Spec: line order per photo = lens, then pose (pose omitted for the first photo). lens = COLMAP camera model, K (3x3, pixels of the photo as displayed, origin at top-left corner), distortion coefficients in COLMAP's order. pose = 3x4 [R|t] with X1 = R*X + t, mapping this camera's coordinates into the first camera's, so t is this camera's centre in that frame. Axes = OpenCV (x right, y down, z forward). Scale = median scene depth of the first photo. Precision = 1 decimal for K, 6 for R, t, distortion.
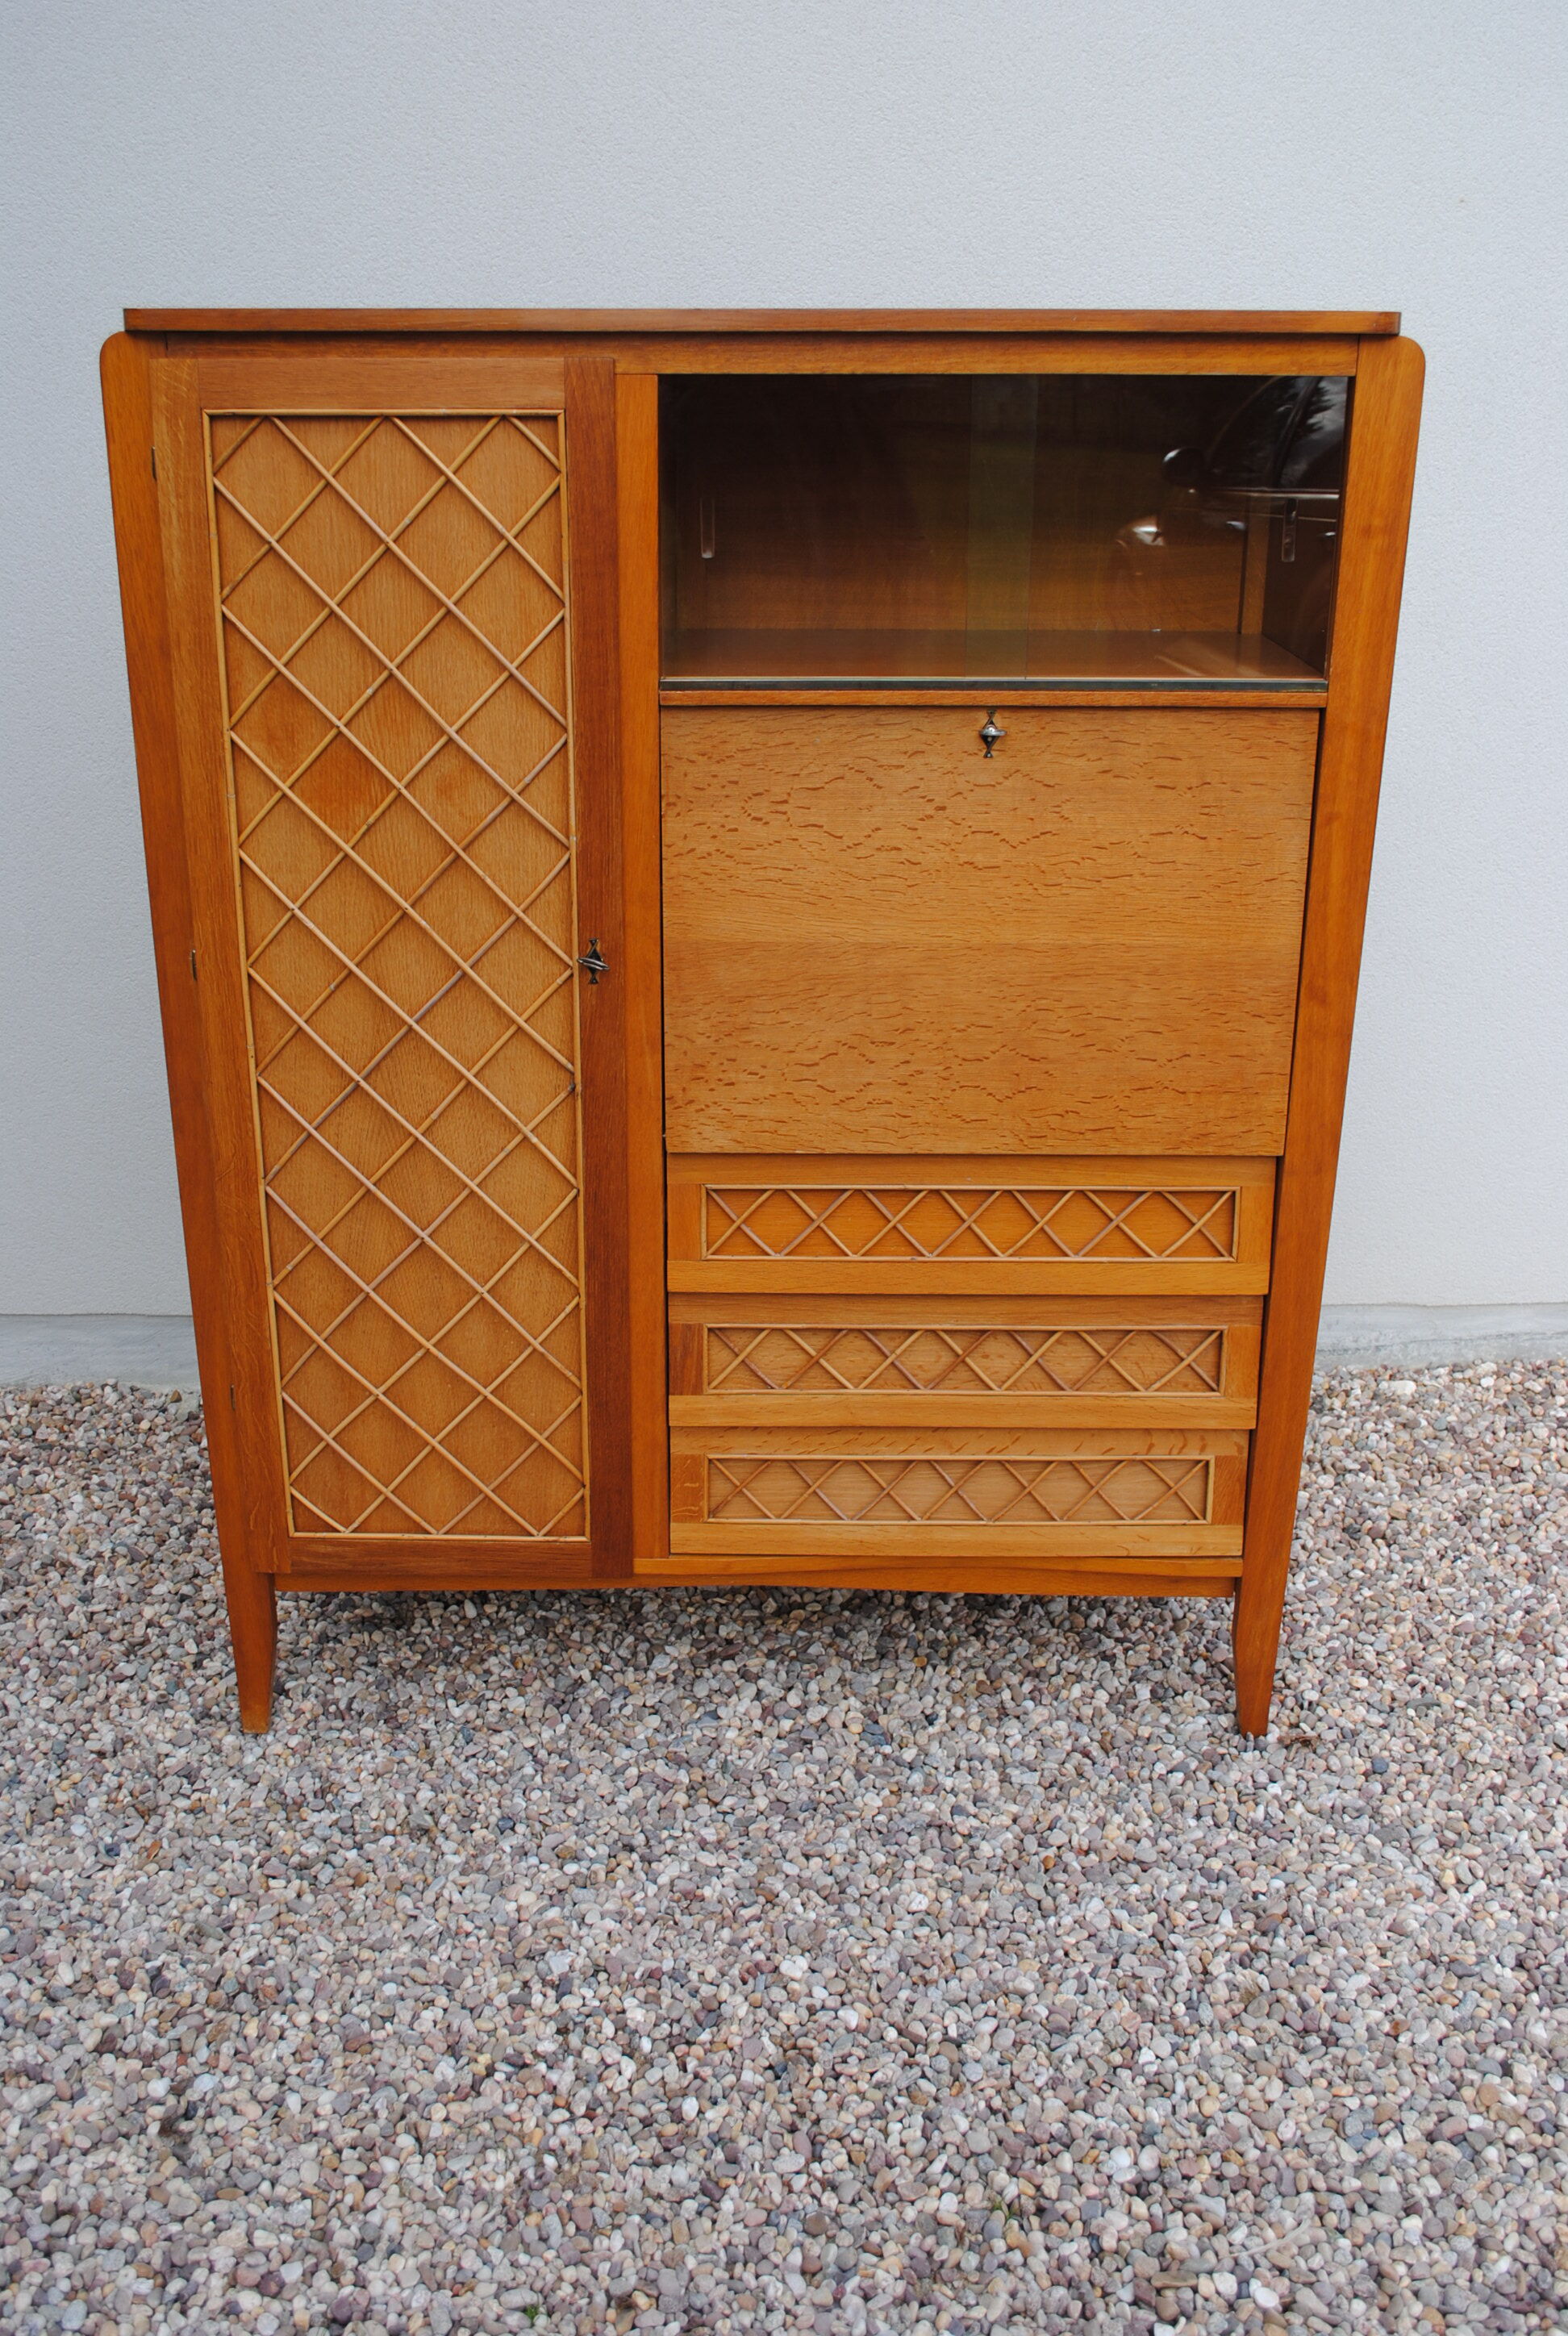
lens RADIAL K [[2152.3, 0, 761.2], [0, 2152.3, 1159.0], [0, 0, 1]] dist [-0.069086, 0.001001]
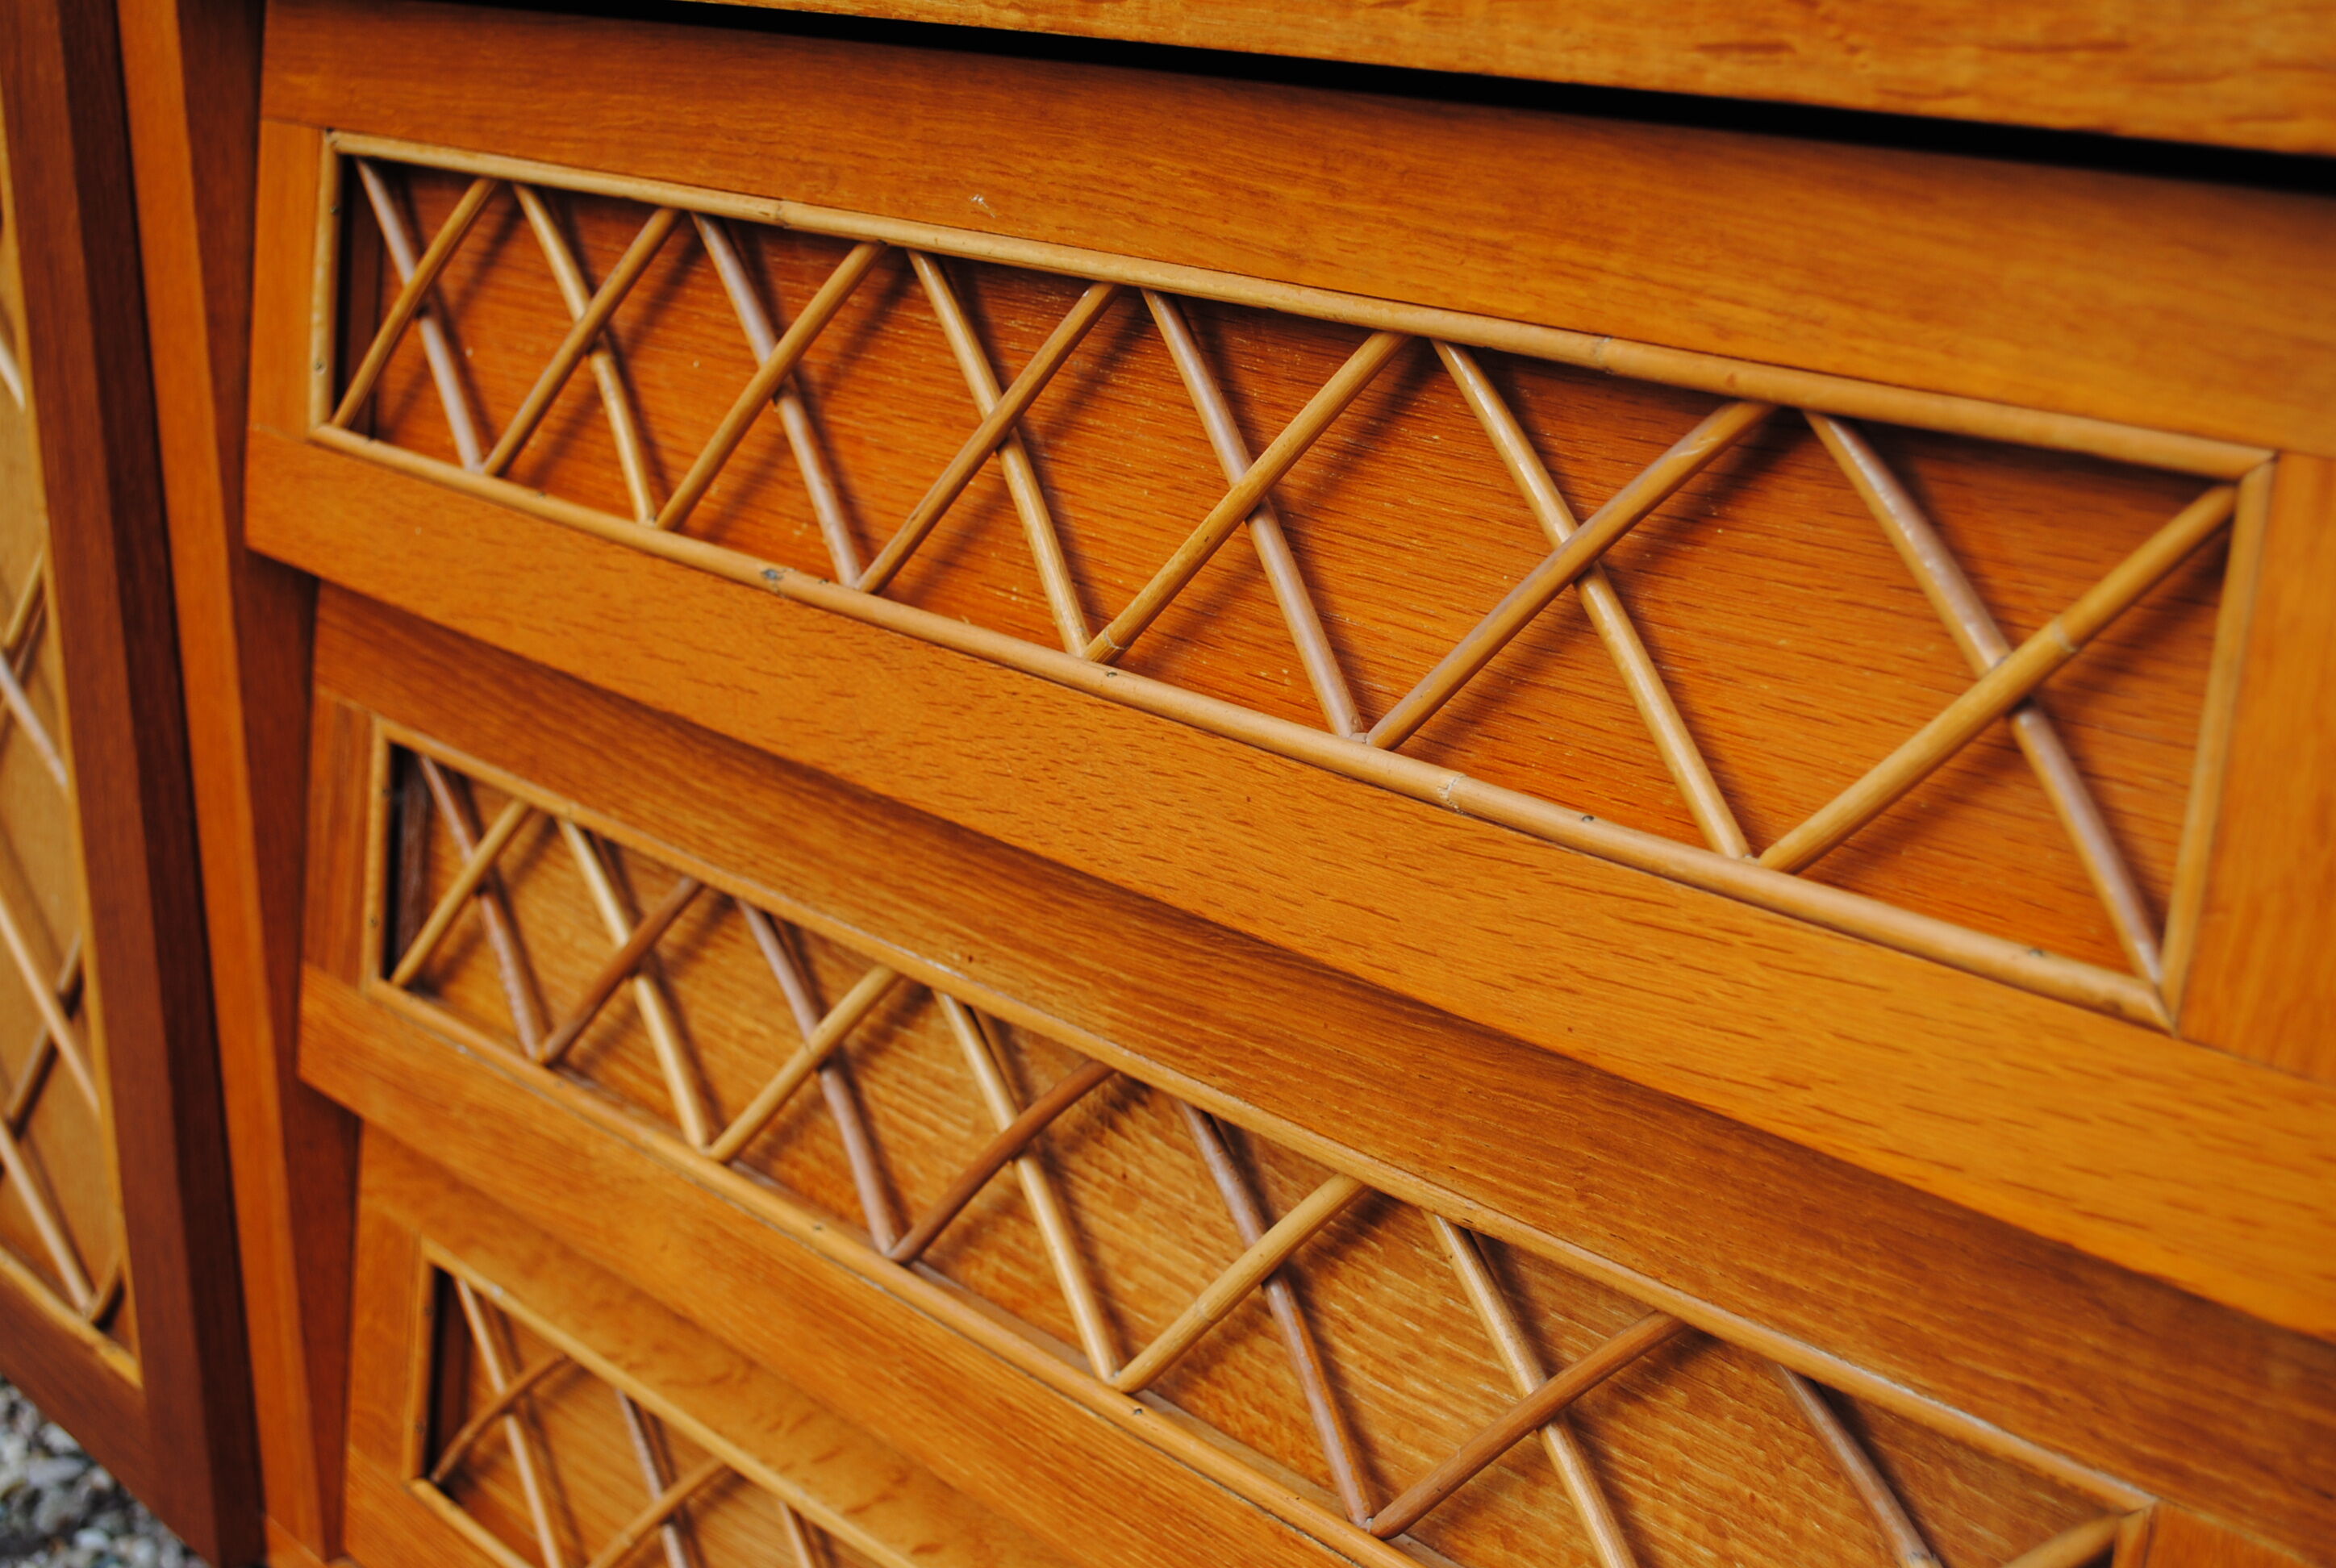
lens RADIAL K [[3109.1, 0, 1168.0], [0, 3109.1, 784.0], [0, 0, 1]] dist [-0.014192, -0.045301]
pose [[0.671127, 0.222620, -0.707128, 0.323563], [-0.256665, 0.964631, 0.060089, 0.039348], [0.695494, 0.141167, 0.704528, 0.852957]]
